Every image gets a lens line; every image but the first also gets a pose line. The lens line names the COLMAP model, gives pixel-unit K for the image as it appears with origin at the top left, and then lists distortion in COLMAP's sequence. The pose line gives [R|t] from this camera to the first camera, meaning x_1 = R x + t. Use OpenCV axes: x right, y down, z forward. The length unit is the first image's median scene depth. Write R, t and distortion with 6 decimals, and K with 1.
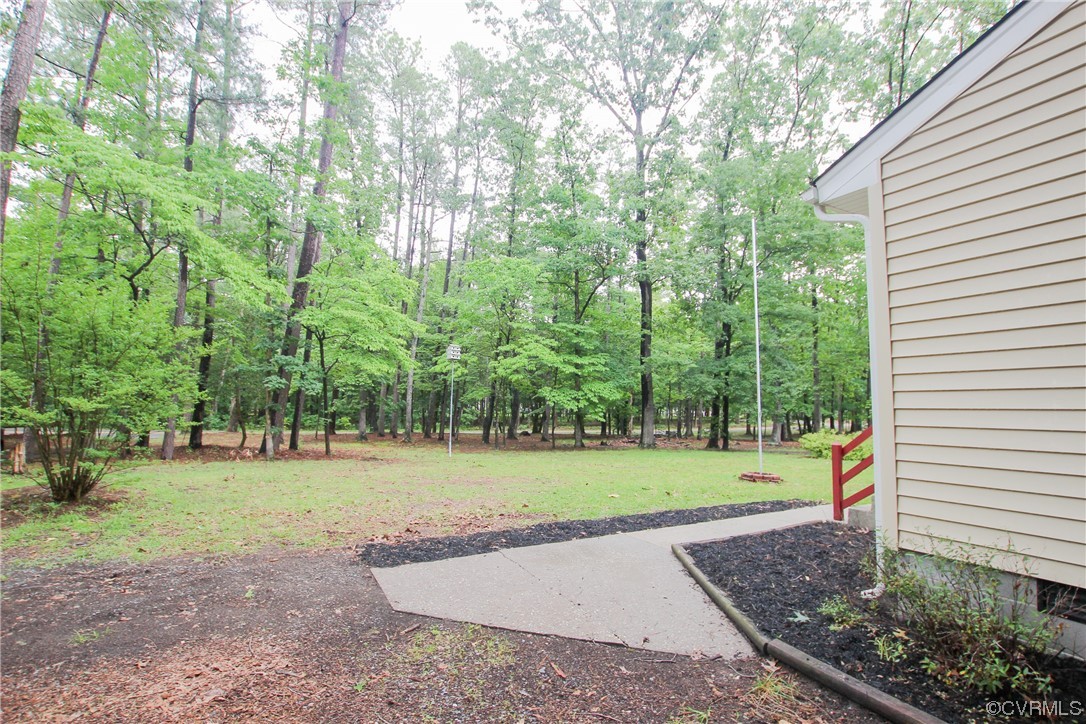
lens RADIAL K [[502.1, 0, 550.1], [0, 502.1, 368.3], [0, 0, 1]] dist [-0.036173, 0.006164]
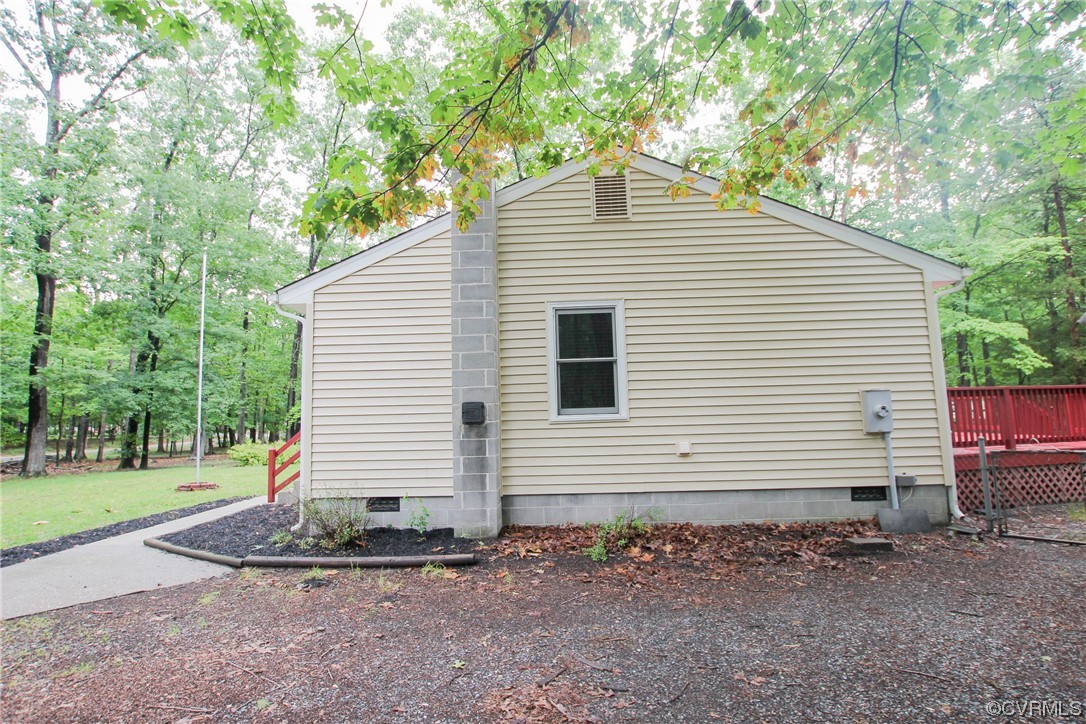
lens RADIAL K [[502.1, 0, 545.0], [0, 502.1, 365.3], [0, 0, 1]] dist [-0.036173, 0.006164]
pose [[0.496285, 0.061163, 0.866003, -0.091181], [-0.037304, 0.998096, -0.049114, -0.015463], [-0.867358, -0.007931, 0.497622, -0.125140]]
